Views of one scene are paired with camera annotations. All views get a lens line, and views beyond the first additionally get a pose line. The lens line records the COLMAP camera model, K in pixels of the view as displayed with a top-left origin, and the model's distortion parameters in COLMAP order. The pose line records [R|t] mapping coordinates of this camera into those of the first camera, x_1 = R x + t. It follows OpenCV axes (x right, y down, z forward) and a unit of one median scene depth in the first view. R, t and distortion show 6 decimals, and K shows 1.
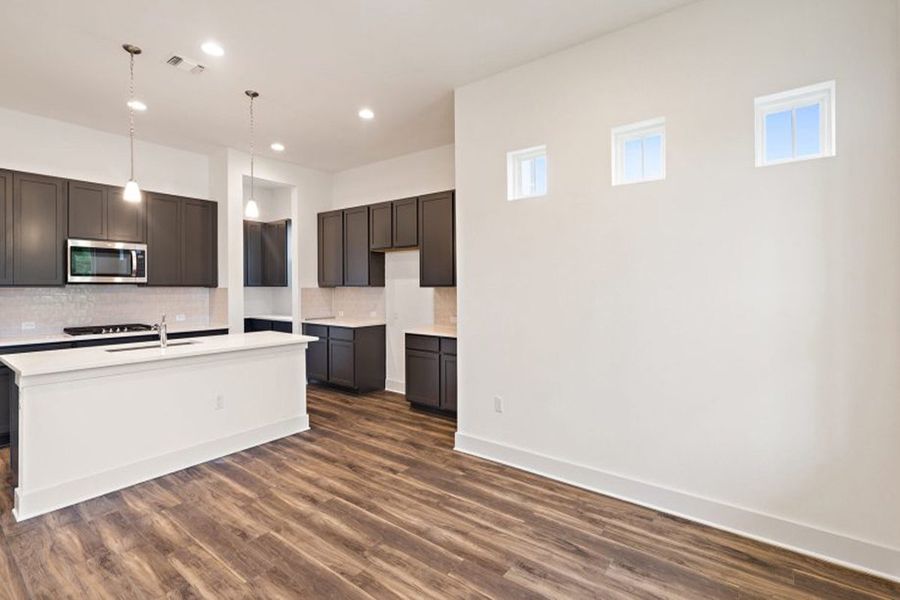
lens RADIAL K [[410.6, 0, 446.0], [0, 410.6, 285.6], [0, 0, 1]] dist [-0.008095, 0.002297]
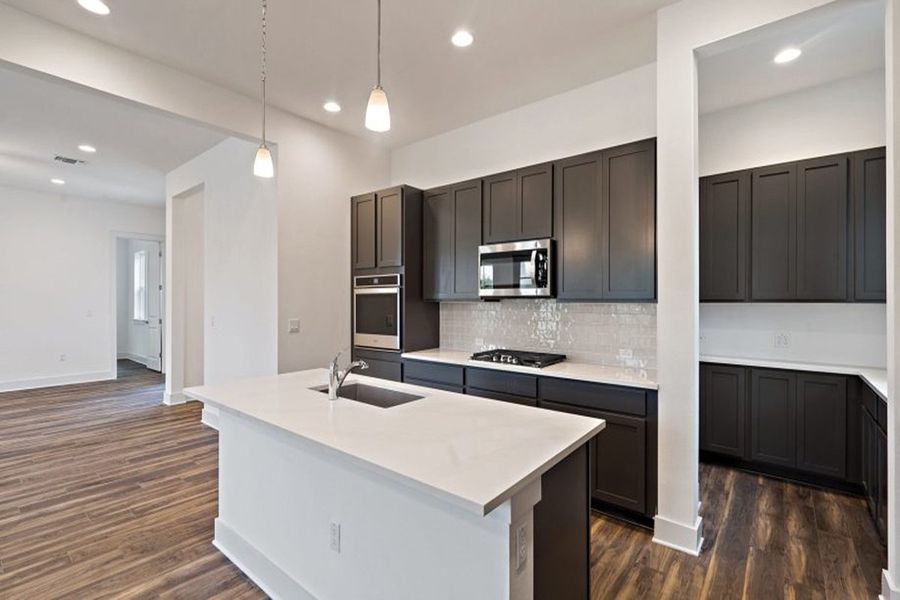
lens RADIAL K [[410.6, 0, 457.0], [0, 410.6, 301.0], [0, 0, 1]] dist [-0.008095, 0.002297]
pose [[-0.027569, 0.000244, -0.999620, -0.075432], [-0.002110, 0.999998, 0.000302, 0.002597], [0.999618, 0.002117, -0.027568, 1.271549]]
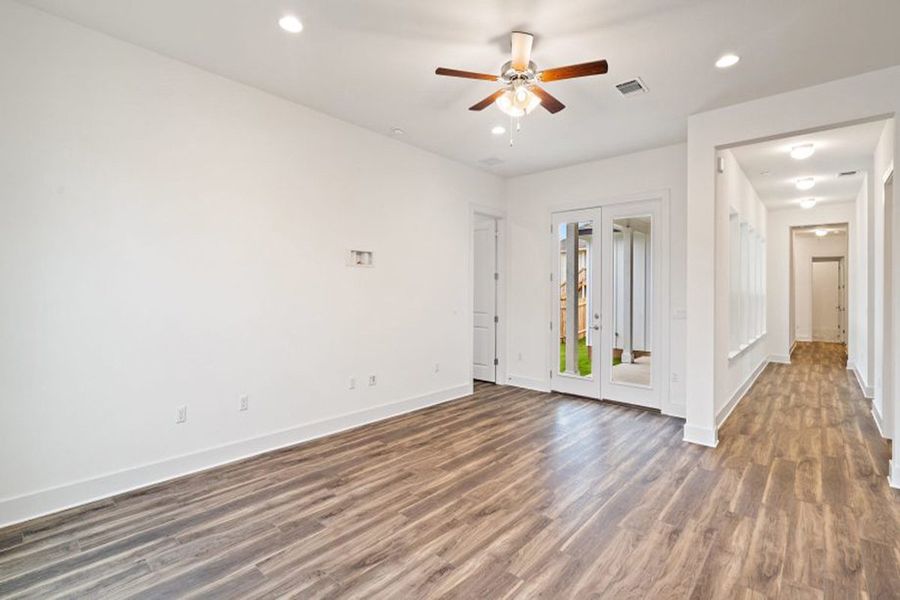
lens RADIAL K [[410.6, 0, 454.4], [0, 410.6, 293.0], [0, 0, 1]] dist [-0.008095, 0.002297]
pose [[-0.076952, 0.004482, -0.997025, -0.522035], [-0.006439, 0.999967, 0.004993, -0.005032], [0.997014, 0.006804, -0.076920, -0.691866]]
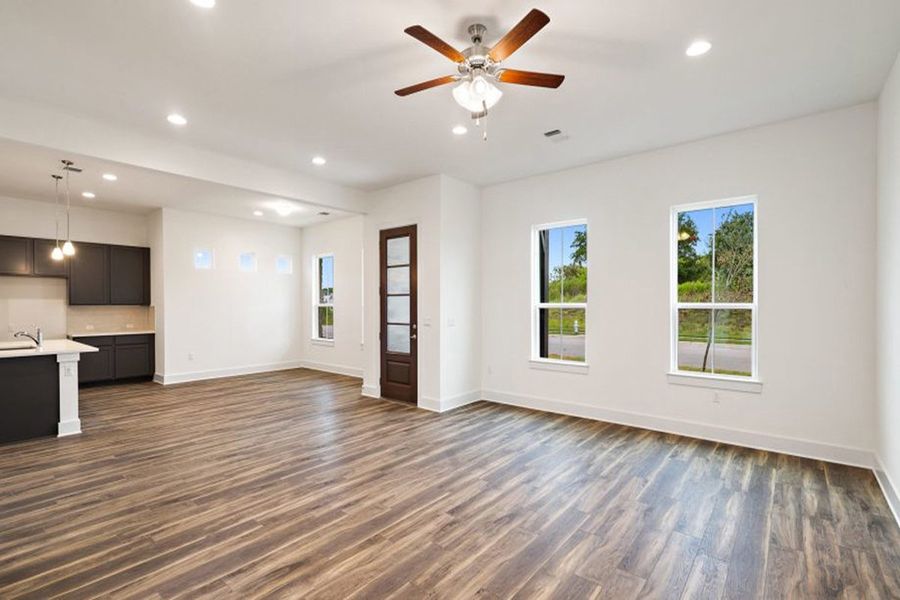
lens RADIAL K [[410.6, 0, 459.1], [0, 410.6, 307.7], [0, 0, 1]] dist [-0.008095, 0.002297]
pose [[0.030414, -0.009602, 0.999491, -2.255421], [-0.000957, 0.999953, 0.009636, -0.005698], [-0.999537, -0.001250, 0.030403, -0.609277]]
